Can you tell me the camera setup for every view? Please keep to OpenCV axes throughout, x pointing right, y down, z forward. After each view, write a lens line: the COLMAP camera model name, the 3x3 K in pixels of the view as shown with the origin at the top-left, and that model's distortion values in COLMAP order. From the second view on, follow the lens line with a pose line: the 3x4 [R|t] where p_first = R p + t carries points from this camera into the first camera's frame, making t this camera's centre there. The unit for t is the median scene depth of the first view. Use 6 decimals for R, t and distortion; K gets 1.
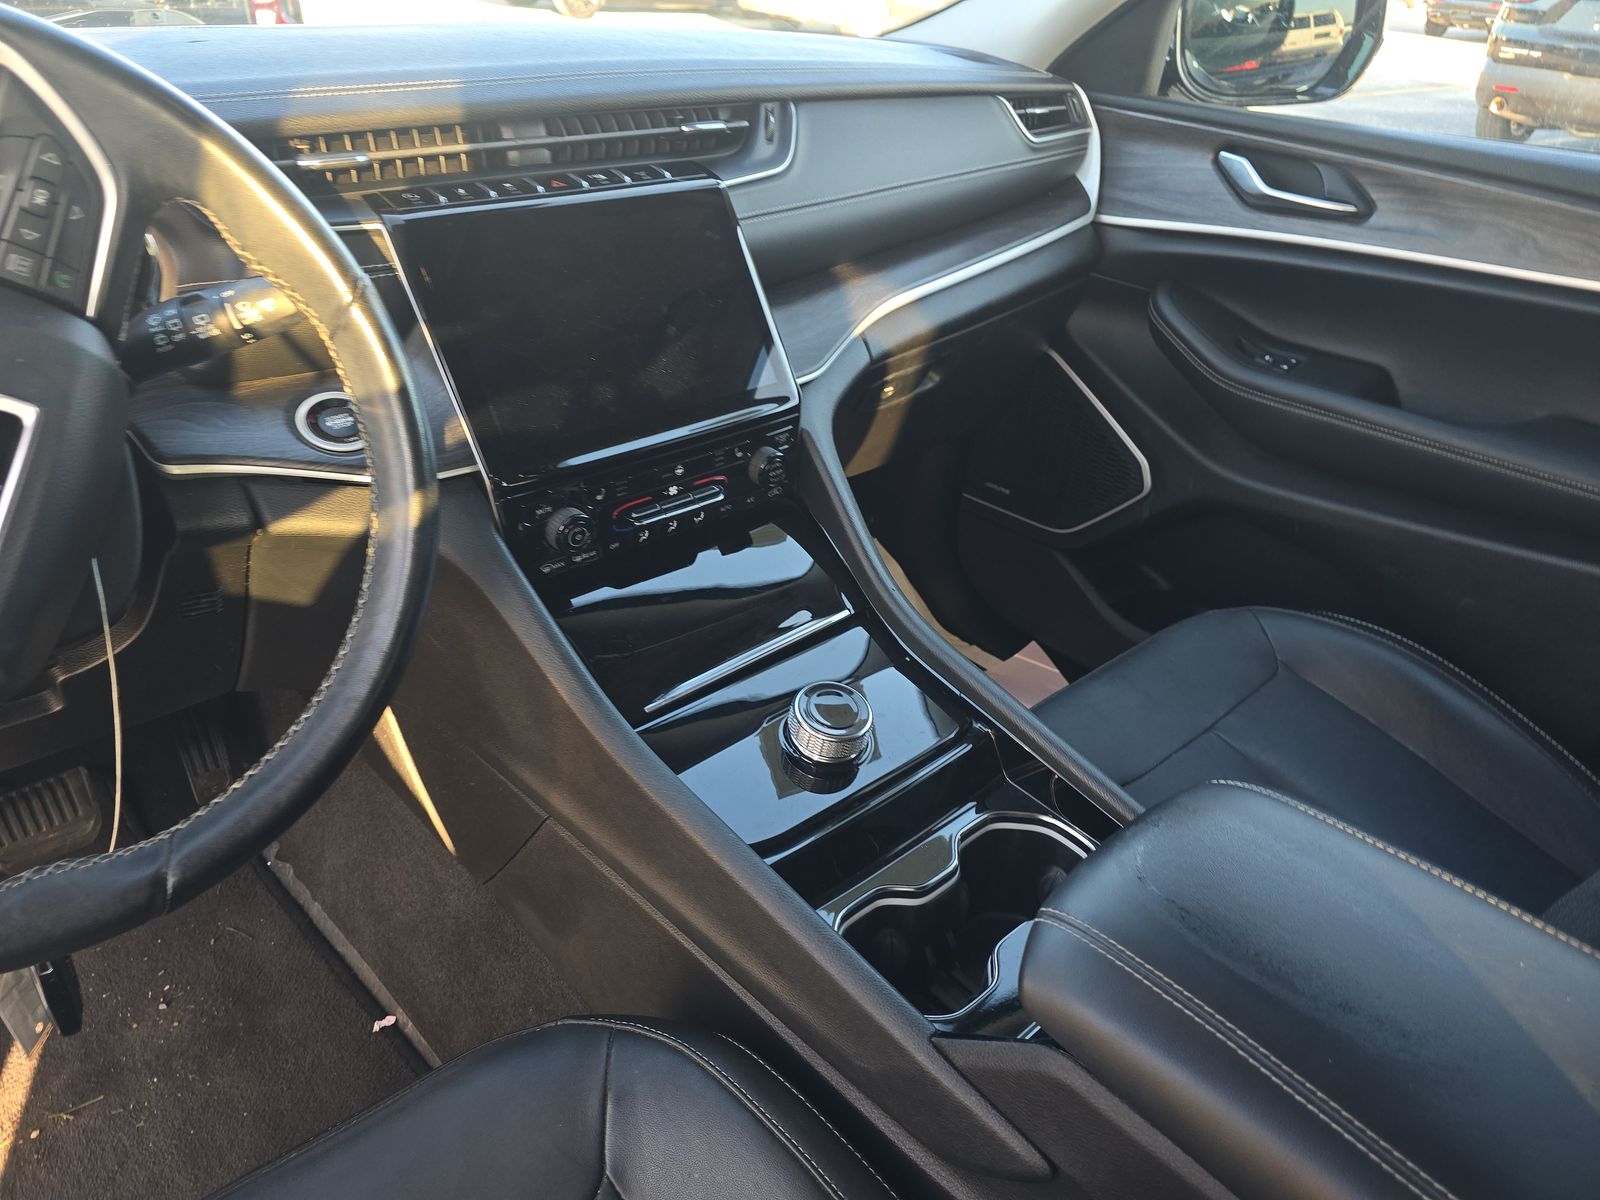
lens RADIAL K [[1059.2, 0, 802.1], [0, 1059.2, 606.3], [0, 0, 1]] dist [0.026584, -0.027898]
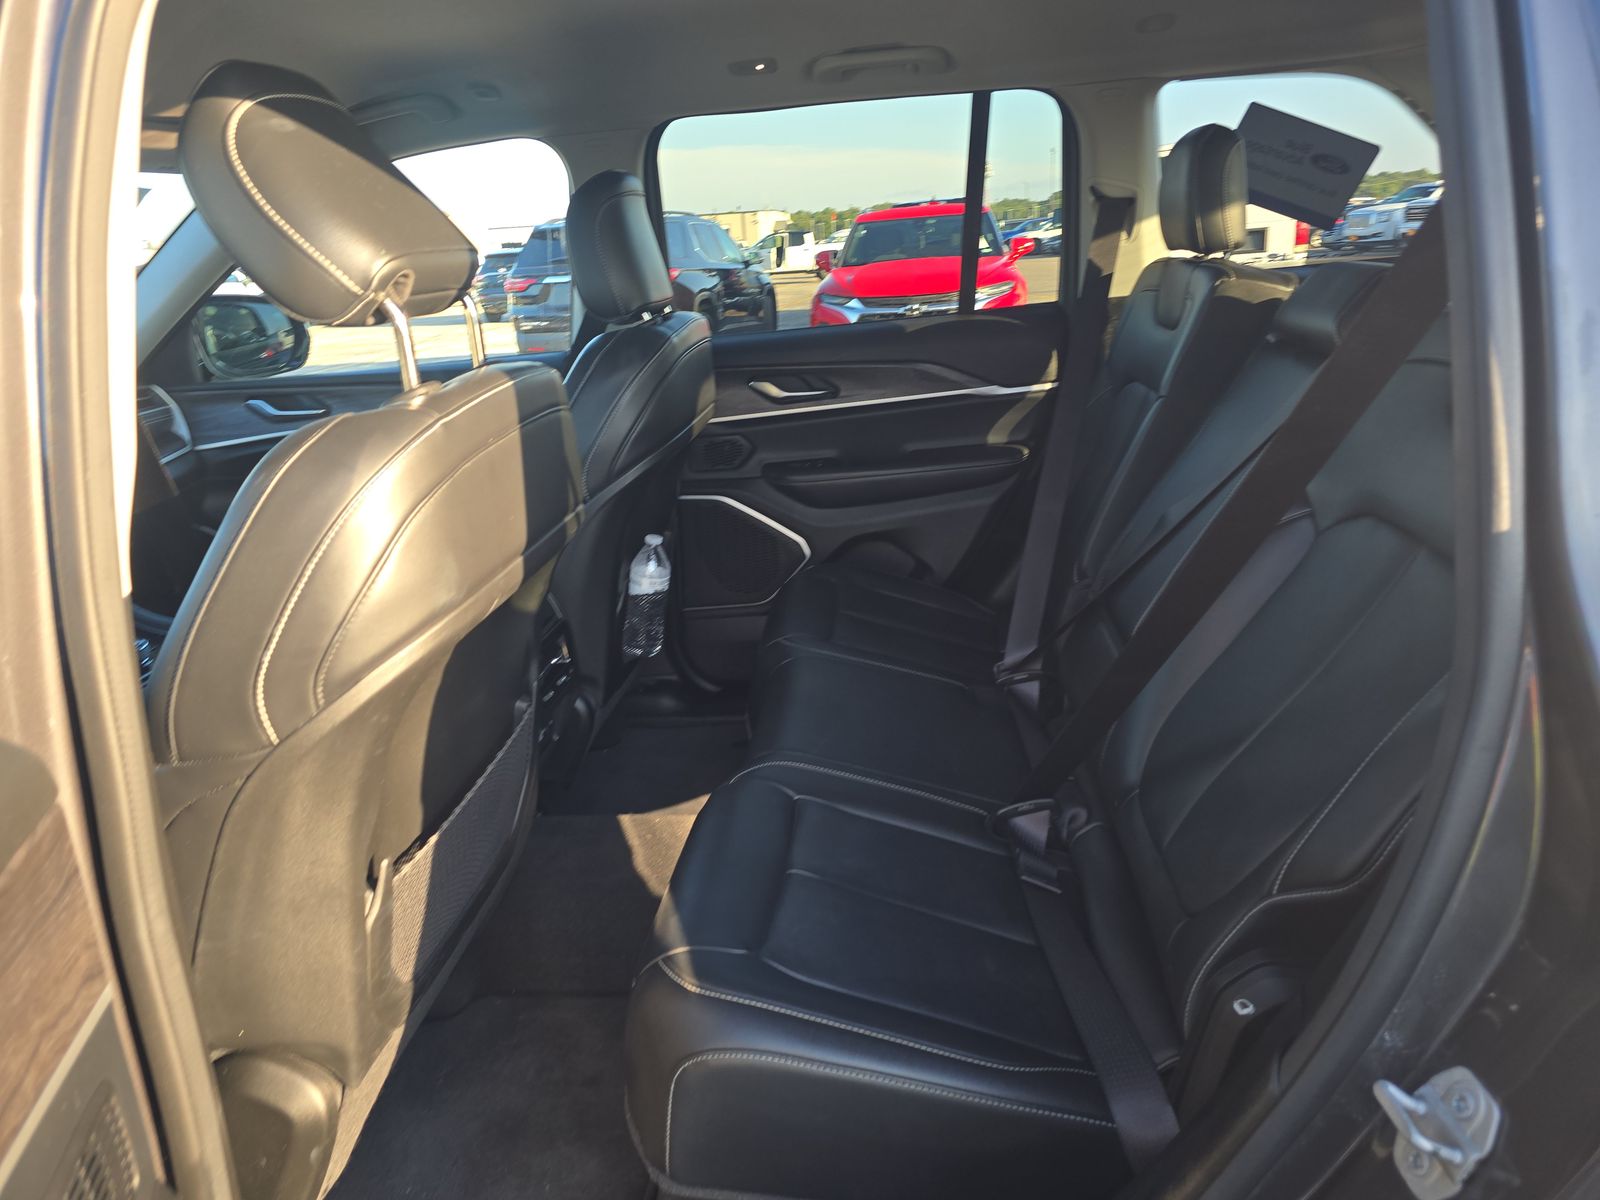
lens RADIAL K [[1059.2, 0, 802.1], [0, 1059.2, 606.3], [0, 0, 1]] dist [0.026584, -0.027898]
pose [[0.721532, -0.313808, 0.617185, -0.184399], [0.456257, 0.885976, -0.082922, 0.518269], [-0.520789, 0.341426, 0.782437, -0.895483]]
